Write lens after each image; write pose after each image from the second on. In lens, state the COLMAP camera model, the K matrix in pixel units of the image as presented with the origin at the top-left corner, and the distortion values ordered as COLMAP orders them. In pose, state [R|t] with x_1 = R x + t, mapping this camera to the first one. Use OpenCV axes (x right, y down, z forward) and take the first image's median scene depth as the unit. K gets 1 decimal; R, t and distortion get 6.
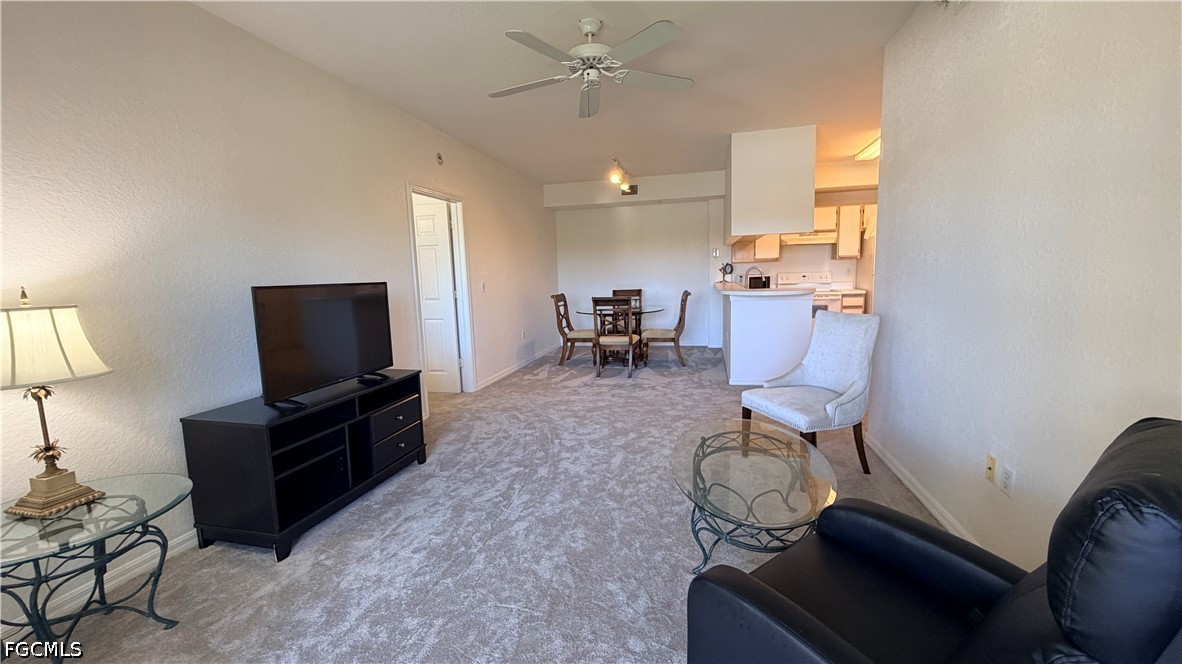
lens RADIAL K [[469.6, 0, 591.8], [0, 469.6, 337.1], [0, 0, 1]] dist [-0.001146, 0.000040]
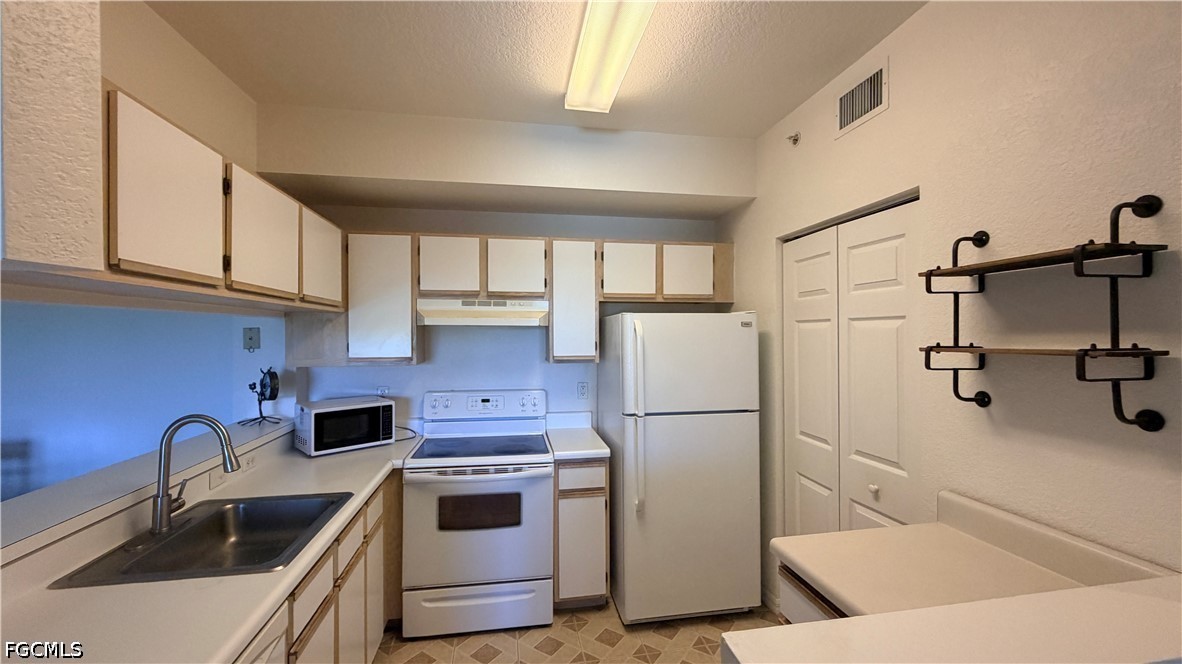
lens RADIAL K [[469.6, 0, 588.1], [0, 469.6, 331.9], [0, 0, 1]] dist [-0.001146, 0.000040]
pose [[0.919417, 0.031512, 0.392020, 0.403484], [0.026644, 0.989504, -0.142030, -0.139124], [-0.392381, 0.141029, 0.908927, 0.627336]]
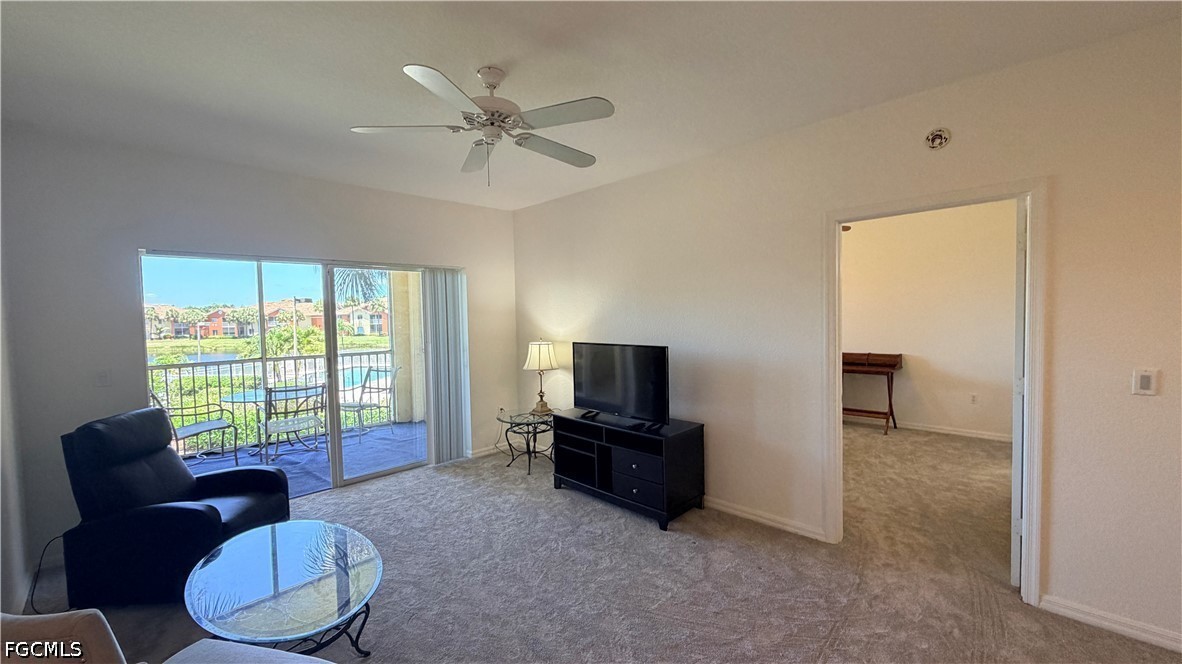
lens RADIAL K [[469.6, 0, 589.9], [0, 469.6, 331.5], [0, 0, 1]] dist [-0.001146, 0.000040]
pose [[-0.526029, 0.078414, -0.846844, 0.262867], [-0.078221, 0.987059, 0.139986, -0.135513], [0.846862, 0.139878, -0.513088, 0.659753]]
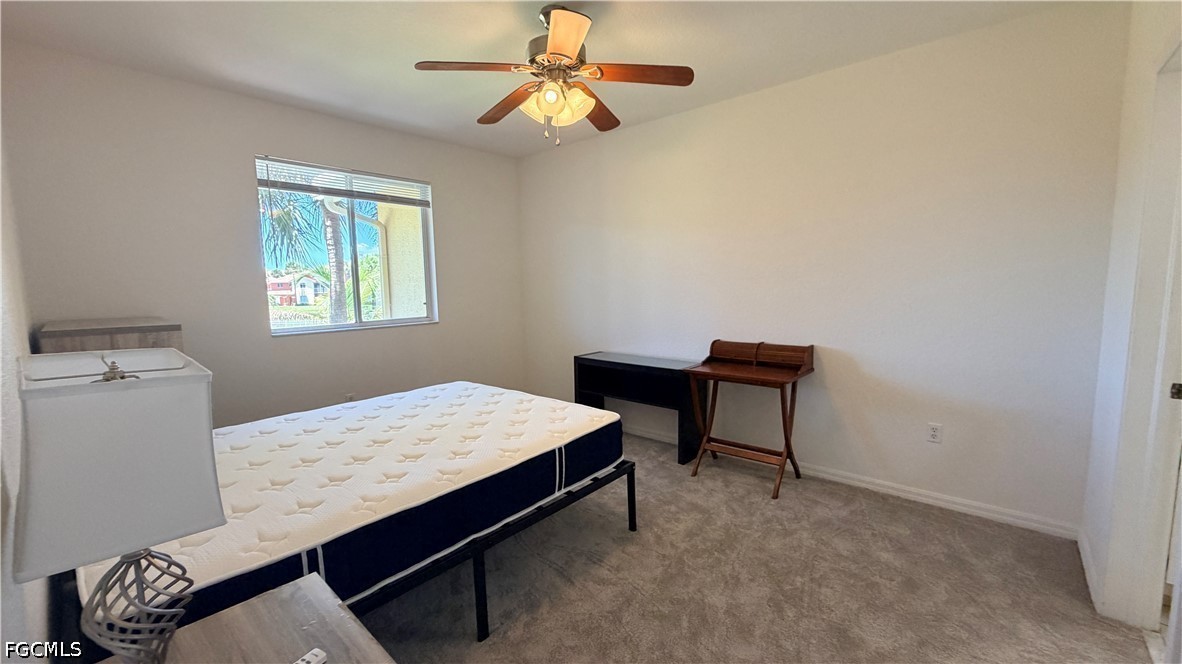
lens RADIAL K [[469.6, 0, 590.8], [0, 469.6, 331.4], [0, 0, 1]] dist [-0.001146, 0.000040]
pose [[-0.467617, 0.131489, -0.874097, -0.243743], [-0.091365, 0.976388, 0.195754, -0.106313], [0.879197, 0.171399, -0.444562, 0.718833]]
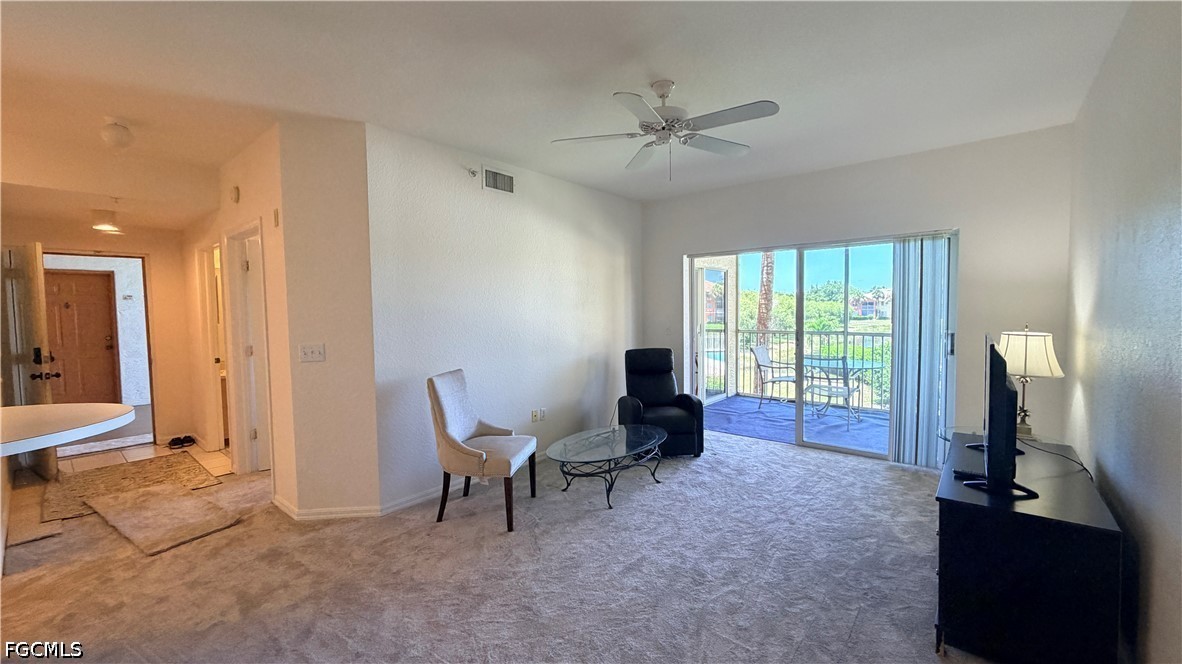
lens RADIAL K [[469.6, 0, 589.2], [0, 469.6, 332.6], [0, 0, 1]] dist [-0.001146, 0.000040]
pose [[-0.891152, 0.022338, 0.453154, -0.123586], [0.105439, 0.981639, 0.158961, -0.130026], [-0.441283, 0.189438, -0.877145, 0.815705]]
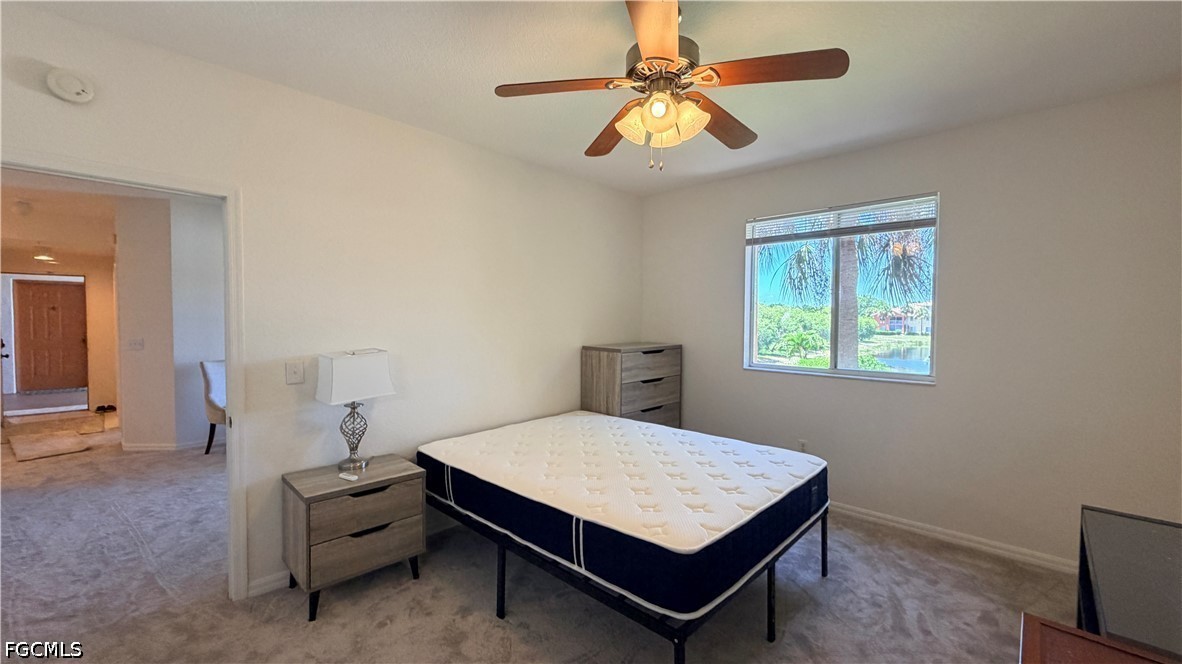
lens RADIAL K [[469.6, 0, 589.0], [0, 469.6, 333.7], [0, 0, 1]] dist [-0.001146, 0.000040]
pose [[-0.861617, 0.009698, 0.507467, -0.672797], [0.091769, 0.986316, 0.136963, -0.116395], [-0.499195, 0.164579, -0.850716, 0.799194]]
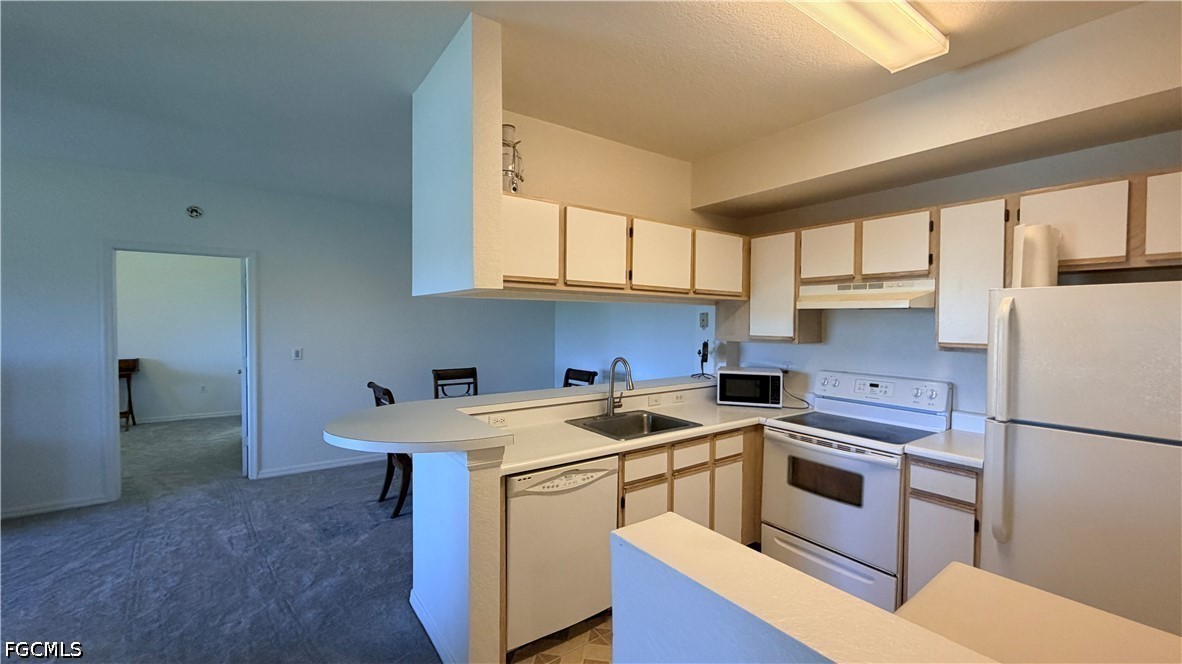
lens RADIAL K [[469.6, 0, 591.3], [0, 469.6, 333.0], [0, 0, 1]] dist [-0.001146, 0.000040]
pose [[0.754450, 0.055478, -0.654008, 0.578223], [-0.122946, 0.990730, -0.057786, -0.130946], [0.644739, 0.124005, 0.754277, 0.572888]]
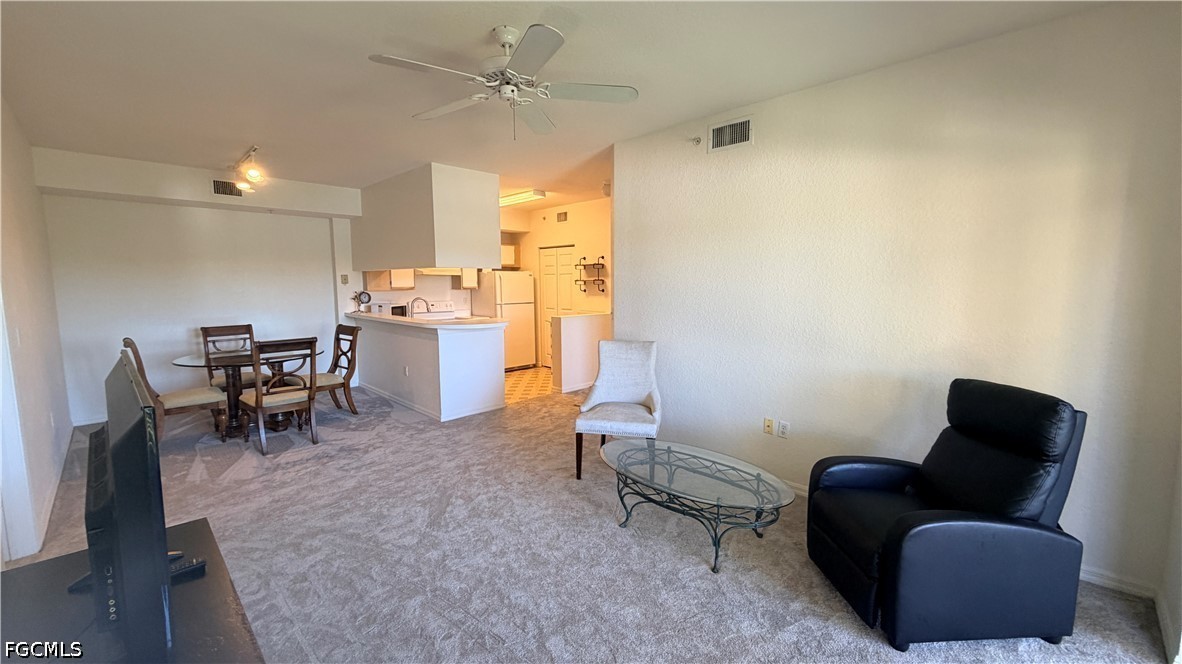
lens RADIAL K [[469.6, 0, 589.8], [0, 469.6, 332.6], [0, 0, 1]] dist [-0.001146, 0.000040]
pose [[0.516153, -0.059821, 0.854404, -0.281005], [0.104793, 0.994474, 0.006322, -0.042337], [-0.850061, 0.086272, 0.519570, 0.185017]]
